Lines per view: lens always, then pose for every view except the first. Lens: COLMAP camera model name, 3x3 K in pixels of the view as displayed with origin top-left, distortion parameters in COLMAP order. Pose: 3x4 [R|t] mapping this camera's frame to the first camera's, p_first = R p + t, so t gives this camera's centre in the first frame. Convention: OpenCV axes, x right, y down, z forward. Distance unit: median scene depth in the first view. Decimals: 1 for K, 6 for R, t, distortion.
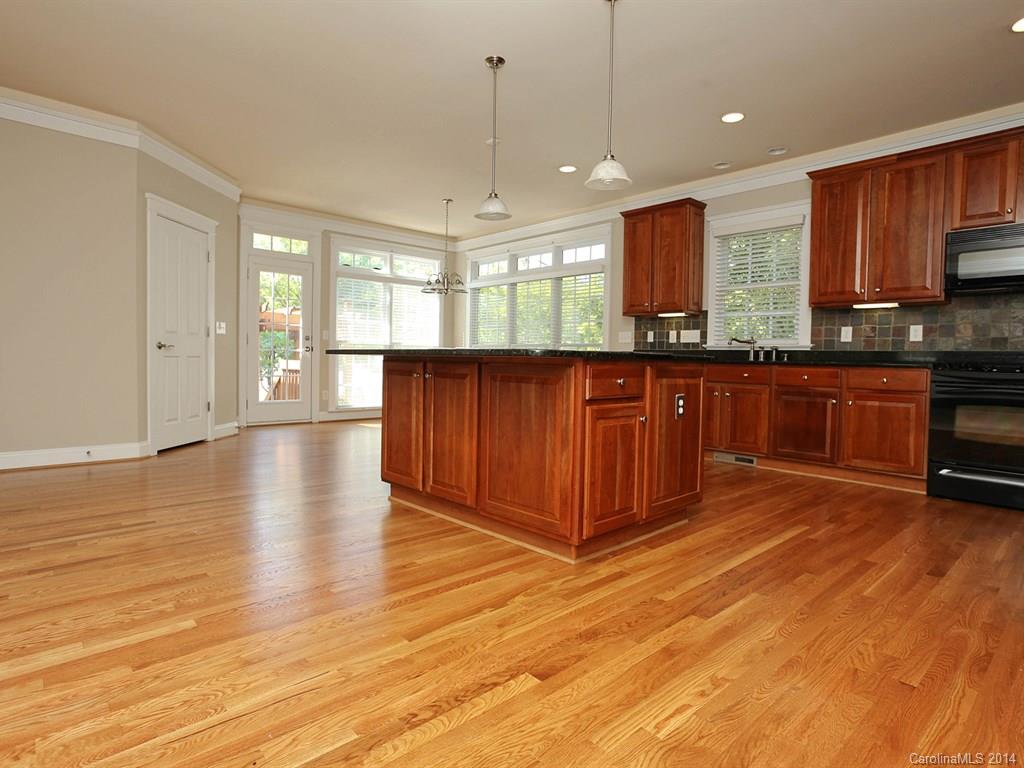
lens RADIAL K [[552.9, 0, 510.0], [0, 552.9, 377.5], [0, 0, 1]] dist [-0.047854, 0.026551]
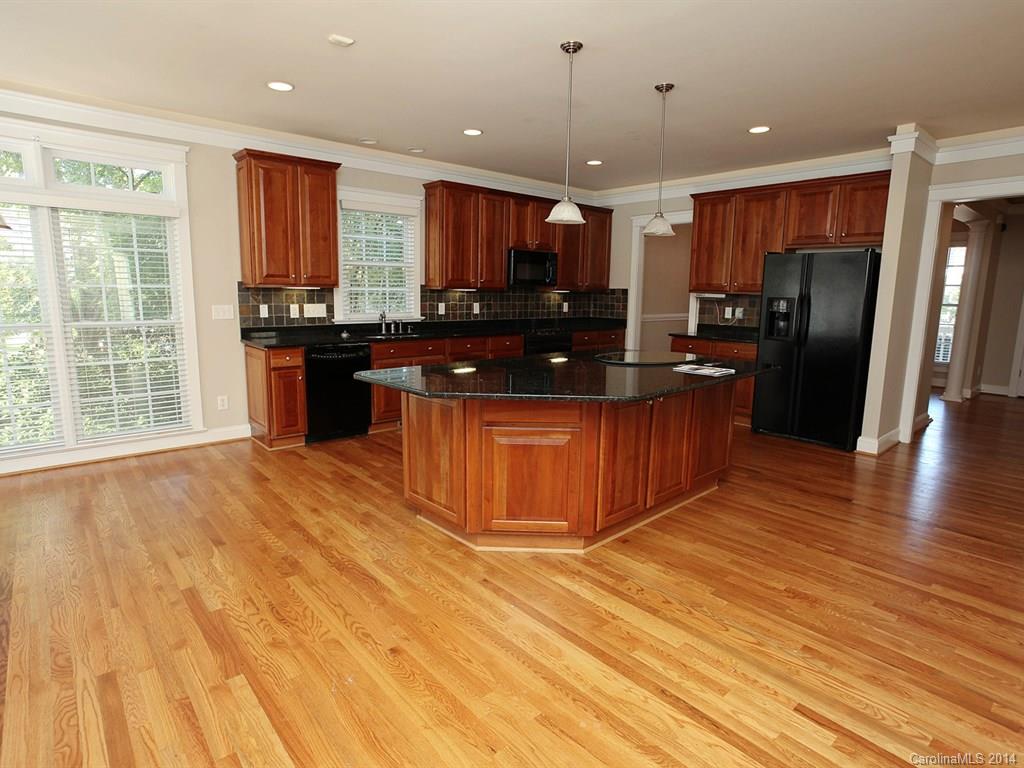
lens RADIAL K [[552.9, 0, 516.0], [0, 552.9, 380.8], [0, 0, 1]] dist [-0.047854, 0.026551]
pose [[0.017804, -0.180007, 0.983504, -0.769411], [0.021747, 0.983497, 0.179612, -0.150285], [-0.999605, 0.018191, 0.021424, 0.825655]]
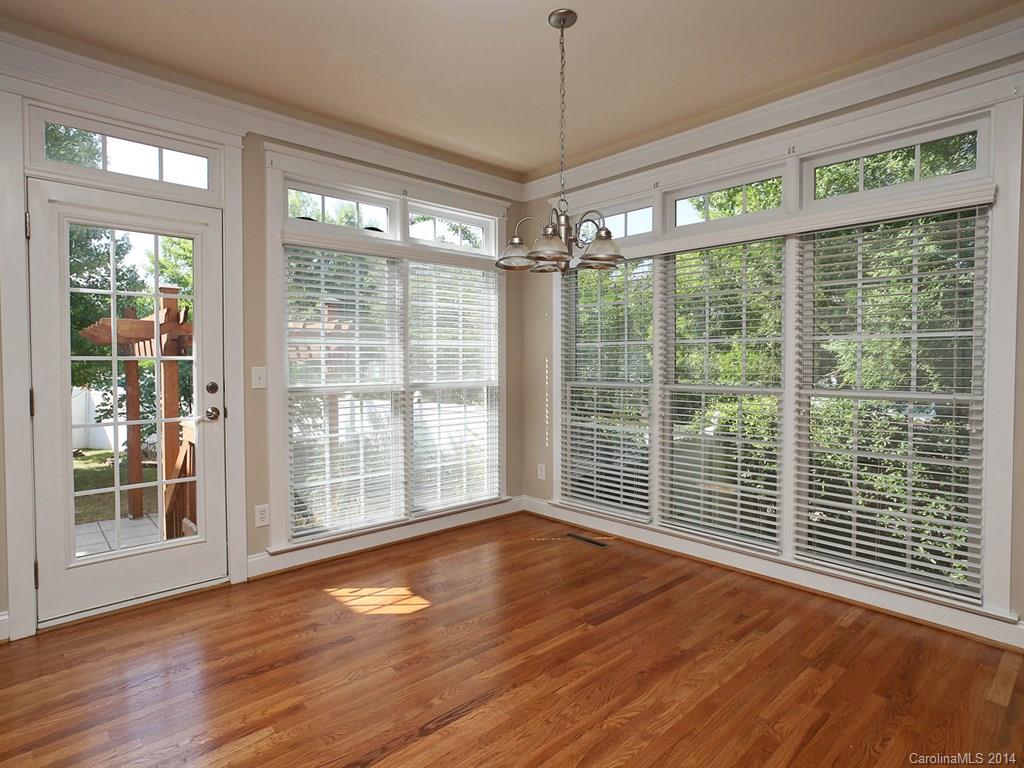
lens RADIAL K [[552.9, 0, 510.4], [0, 552.9, 377.8], [0, 0, 1]] dist [-0.047854, 0.026551]
pose [[0.999741, -0.020639, -0.009580, -0.217709], [0.020668, 0.999782, 0.002901, -0.121832], [0.009518, -0.003098, 0.999950, 0.933516]]
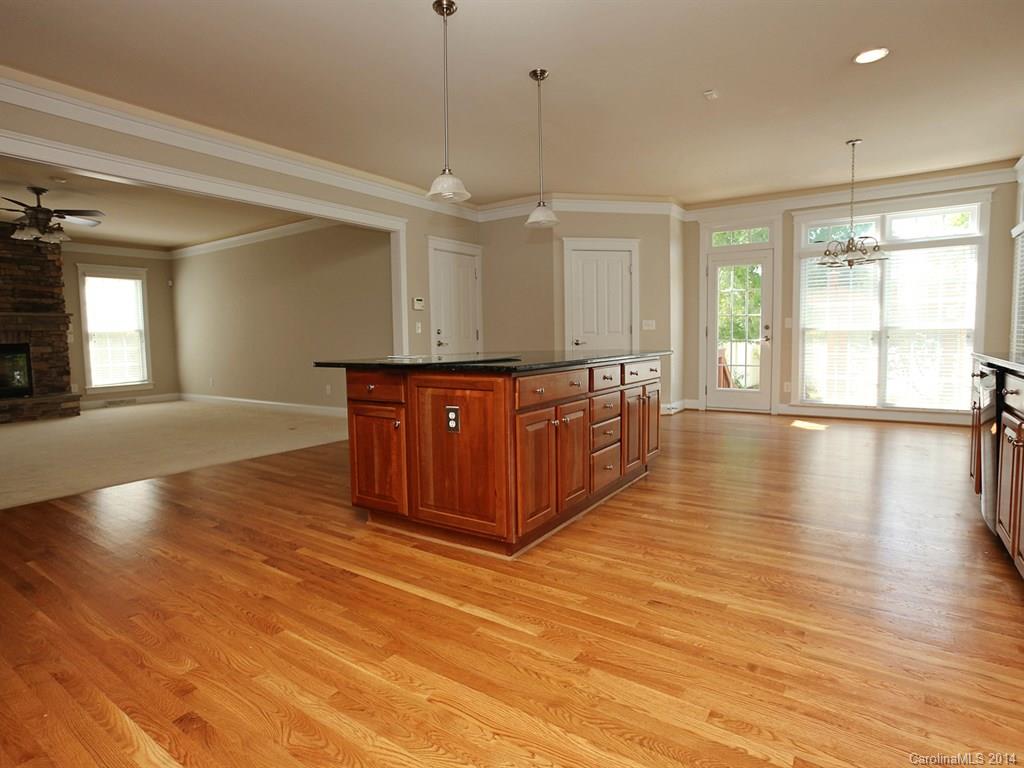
lens RADIAL K [[552.9, 0, 513.2], [0, 552.9, 376.1], [0, 0, 1]] dist [-0.047854, 0.026551]
pose [[0.232123, 0.047999, -0.971501, 0.758469], [-0.011769, 0.998847, 0.046538, -0.040365], [0.972615, 0.000631, 0.232420, 0.539566]]
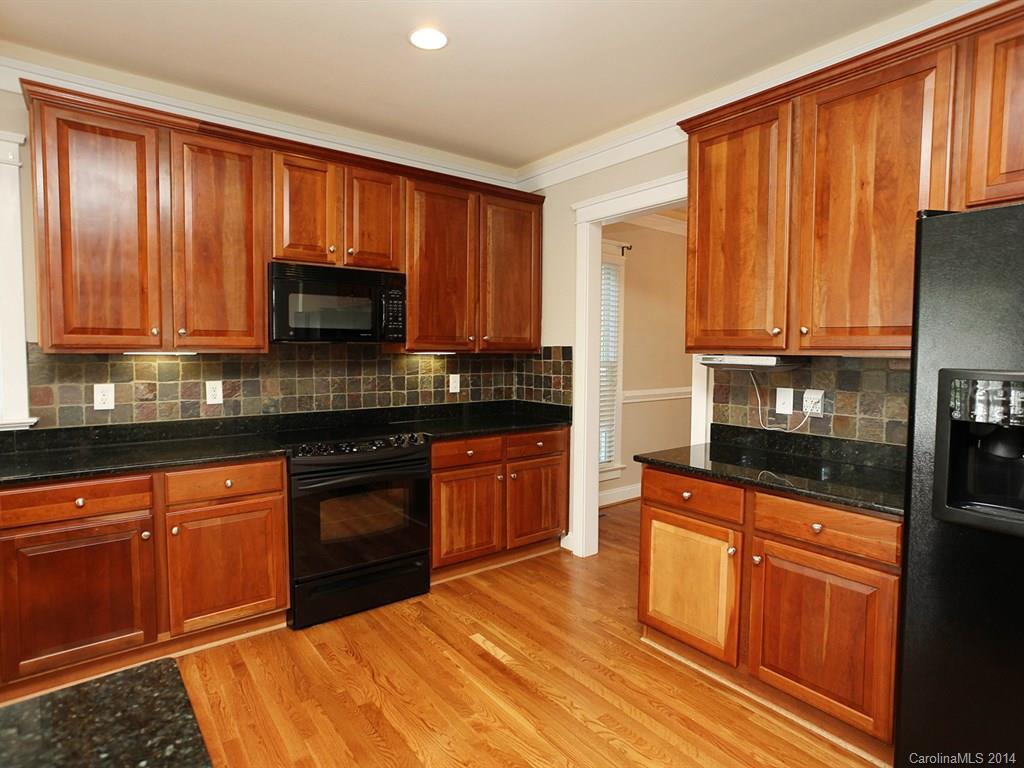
lens RADIAL K [[552.9, 0, 513.3], [0, 552.9, 378.1], [0, 0, 1]] dist [-0.047854, 0.026551]
pose [[0.087412, -0.069875, 0.993719, 0.083499], [0.033023, 0.997192, 0.067214, -0.128961], [-0.995625, 0.026941, 0.089474, 0.532687]]
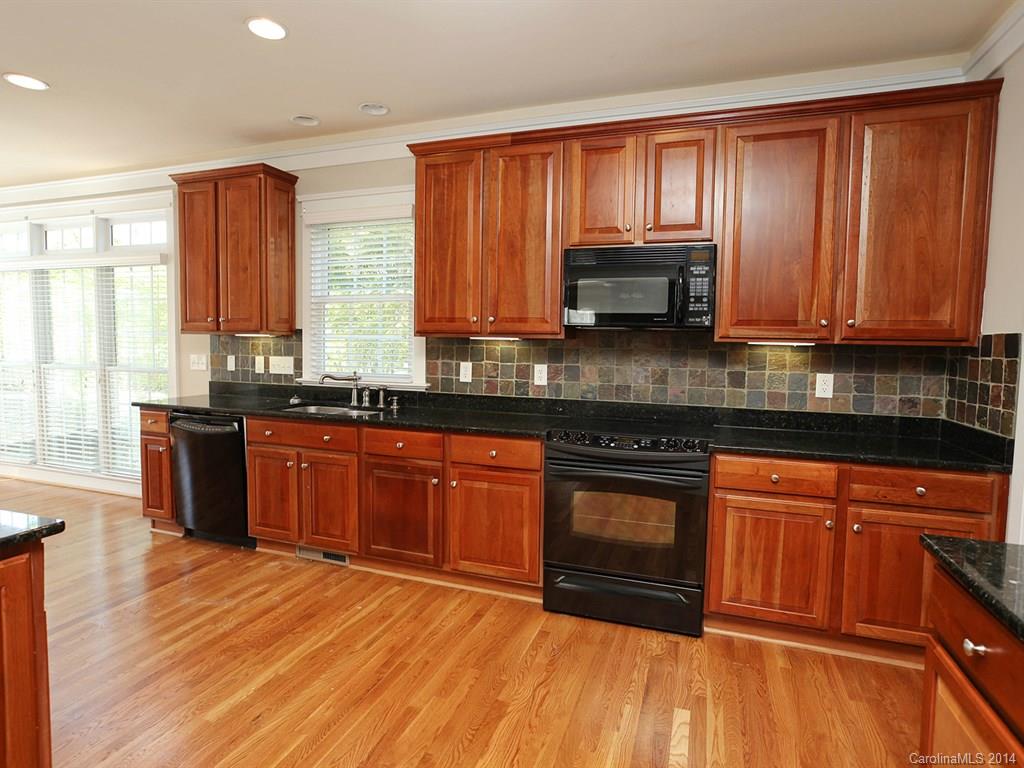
lens RADIAL K [[552.9, 0, 507.0], [0, 552.9, 377.6], [0, 0, 1]] dist [-0.047854, 0.026551]
pose [[0.882820, -0.034701, 0.468428, 0.324380], [0.017316, 0.998994, 0.041372, -0.106425], [-0.469392, -0.028413, 0.882532, 0.315449]]
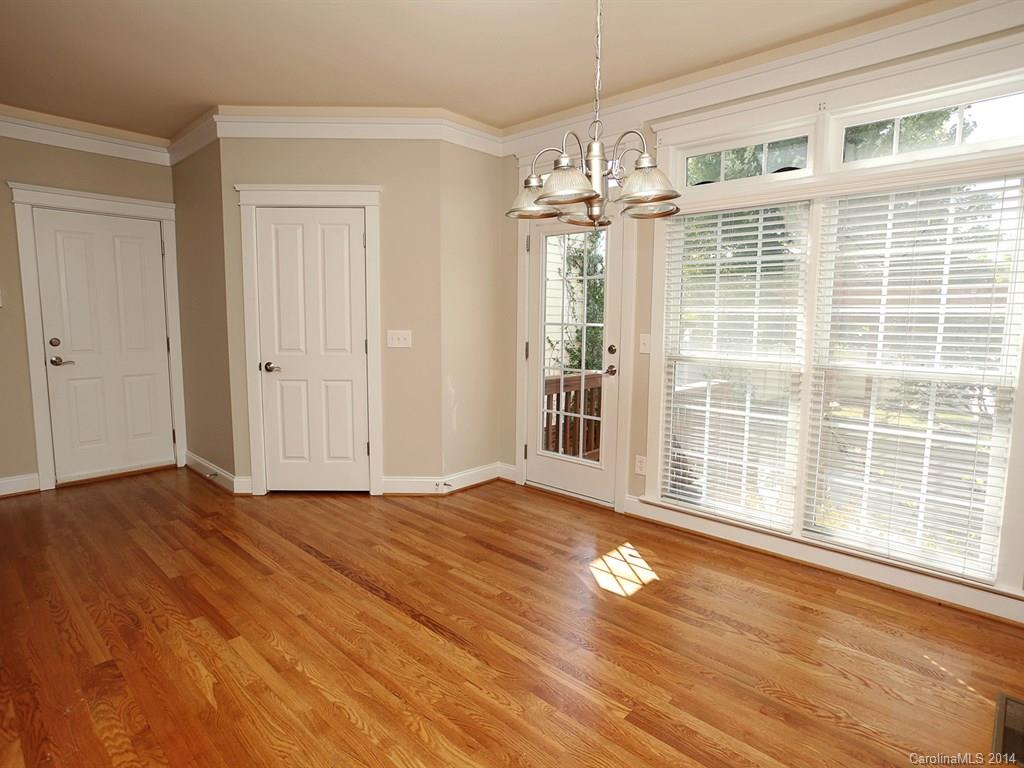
lens RADIAL K [[552.9, 0, 517.0], [0, 552.9, 378.5], [0, 0, 1]] dist [-0.047854, 0.026551]
pose [[0.085215, 0.093347, -0.991980, 0.229490], [-0.040720, 0.995096, 0.090142, -0.140635], [0.995530, 0.032712, 0.088599, 1.385080]]
